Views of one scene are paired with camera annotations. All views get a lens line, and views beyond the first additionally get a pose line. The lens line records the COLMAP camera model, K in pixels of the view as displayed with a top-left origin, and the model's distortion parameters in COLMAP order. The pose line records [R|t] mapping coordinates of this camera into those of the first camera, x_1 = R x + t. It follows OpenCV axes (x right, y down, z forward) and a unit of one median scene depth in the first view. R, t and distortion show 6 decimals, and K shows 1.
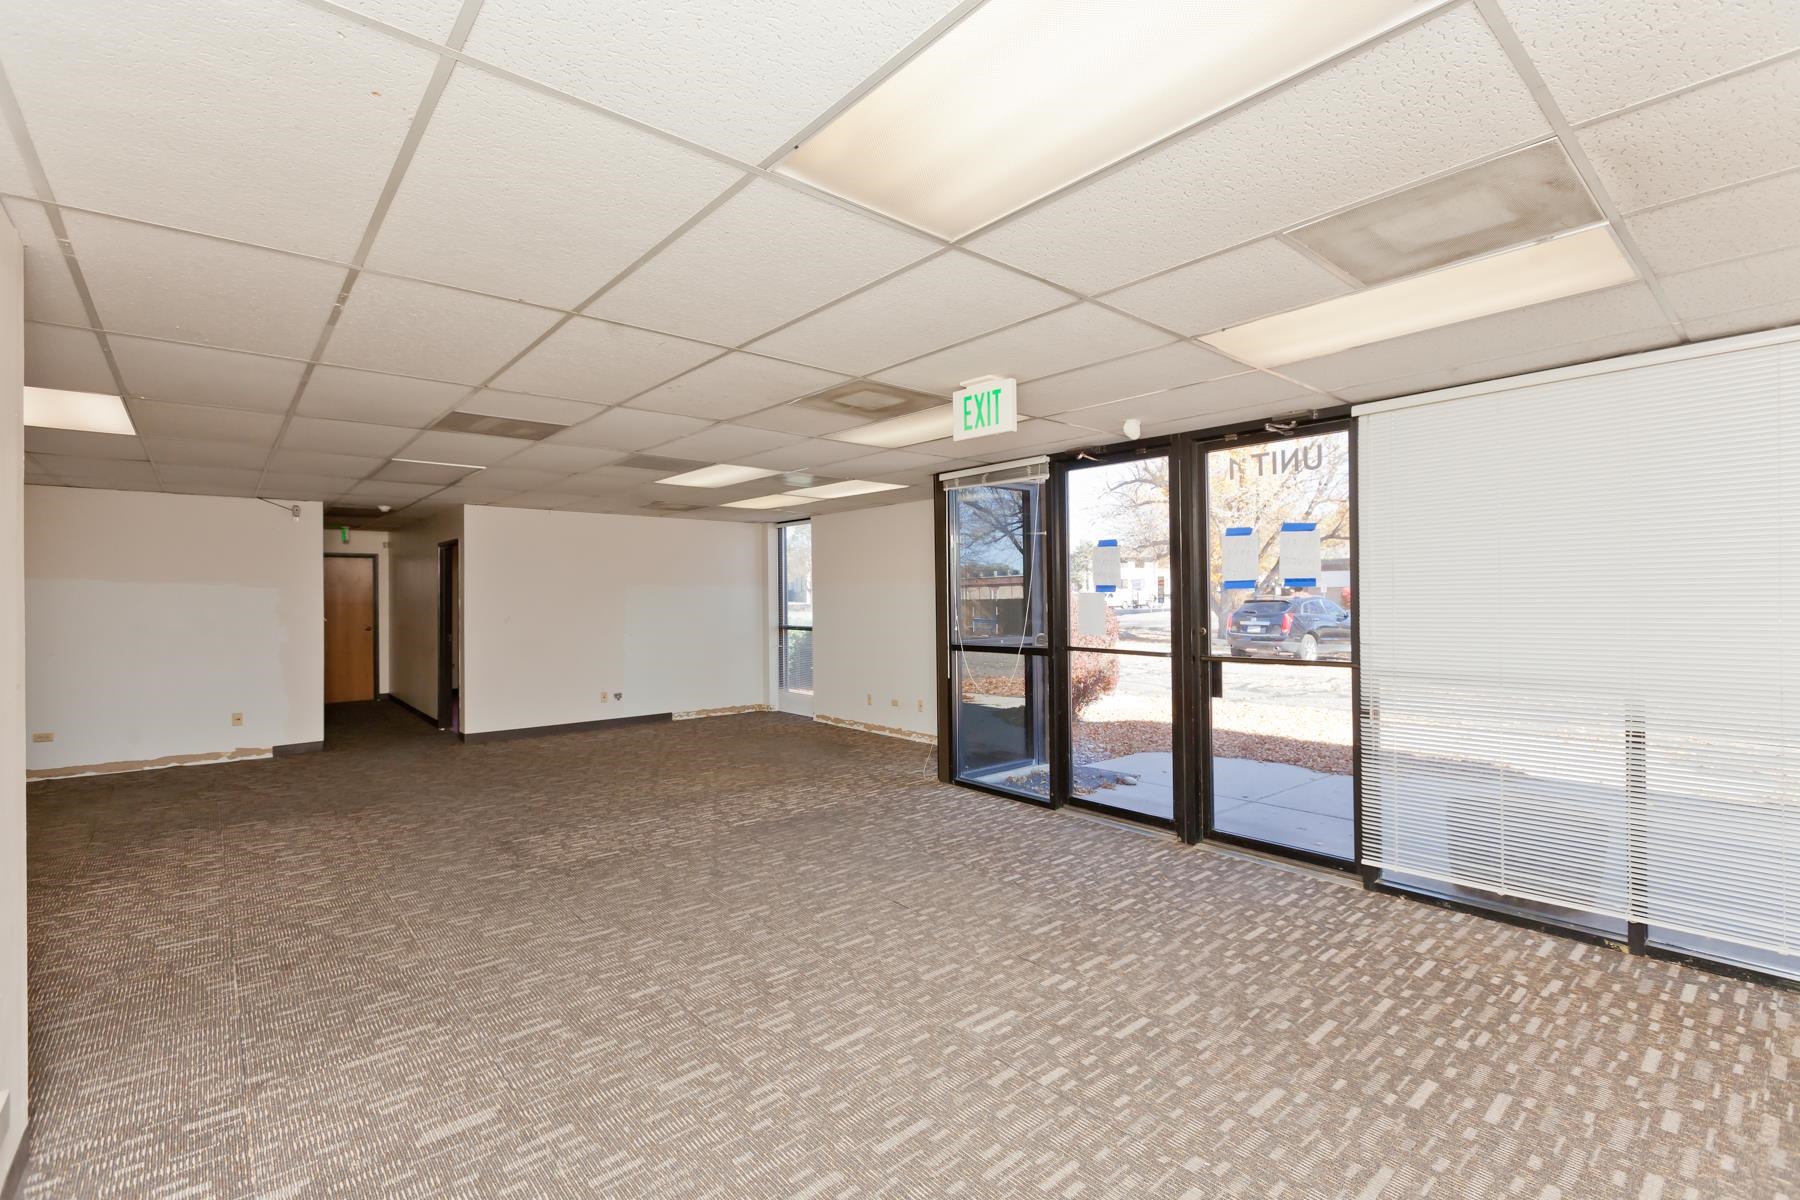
lens RADIAL K [[818.1, 0, 888.6], [0, 818.1, 593.8], [0, 0, 1]] dist [0.002684, -0.001644]
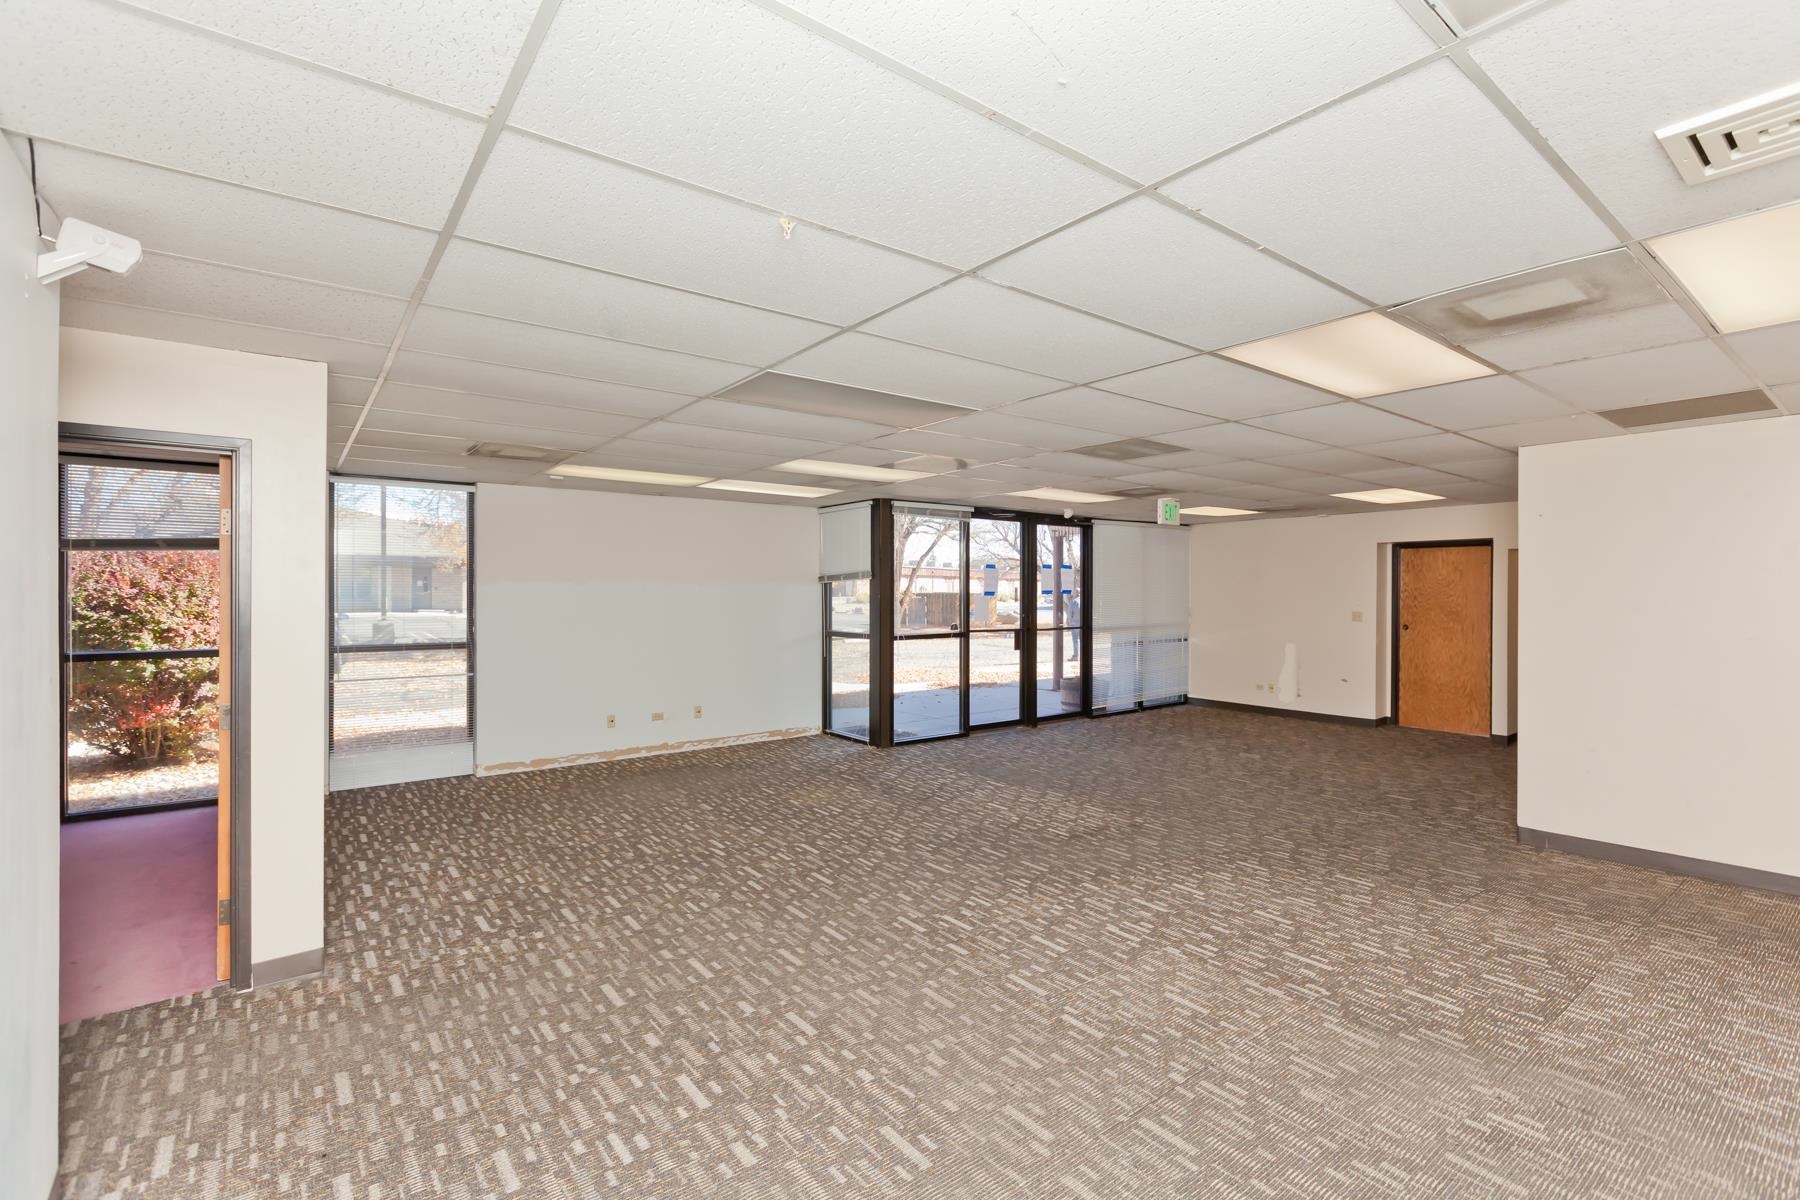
lens RADIAL K [[828.0, 0, 923.1], [0, 828.0, 594.8], [0, 0, 1]] dist [-0.001131, 0.000361]
pose [[0.022042, 0.003717, 0.999750, -1.668245], [-0.002632, 0.999990, -0.003660, 0.003782], [-0.999754, -0.002551, 0.022051, 1.282022]]
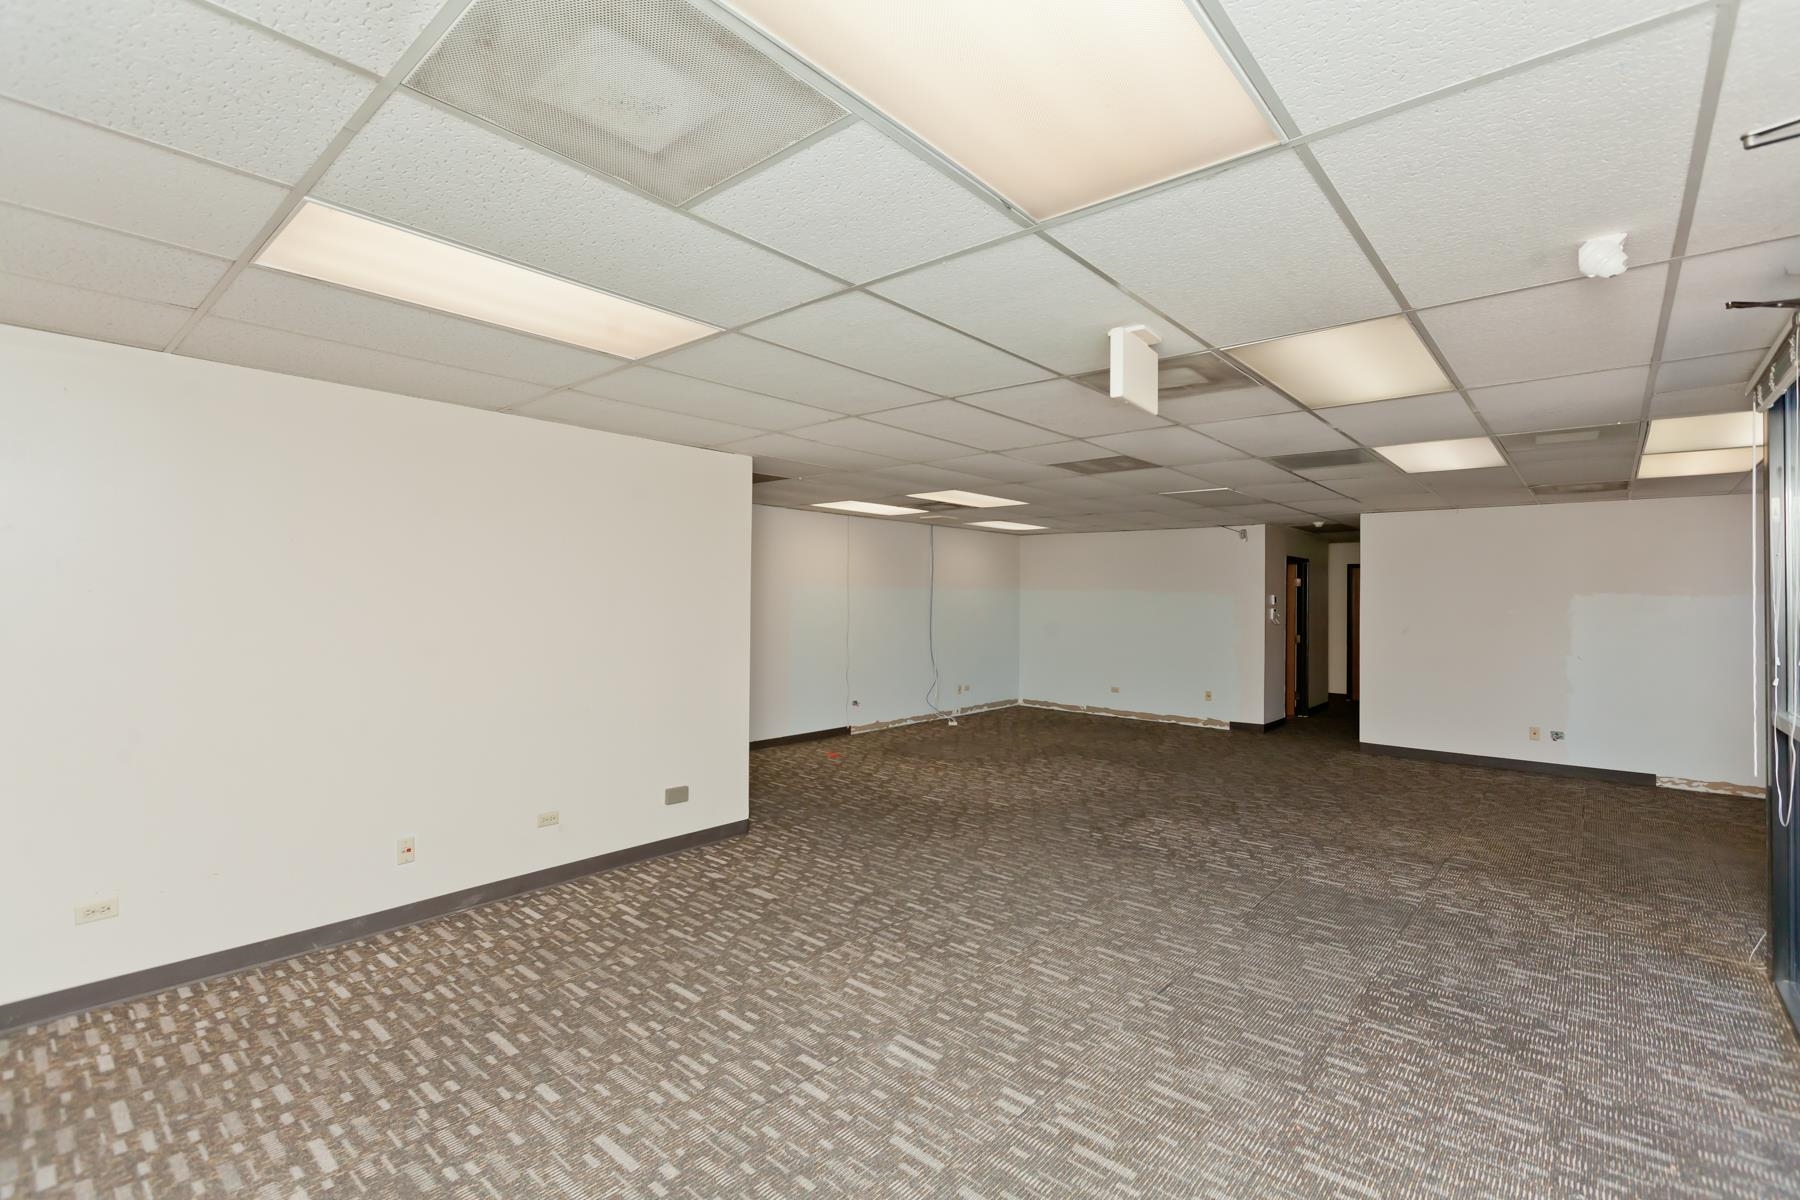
lens RADIAL K [[800.7, 0, 911.5], [0, 800.7, 596.1], [0, 0, 1]] dist [-0.002080, -0.001202]
pose [[0.156125, 0.004192, -0.987728, 0.668199], [-0.008798, 0.999957, 0.002853, -0.011209], [0.987698, 0.008245, 0.156155, 0.542463]]
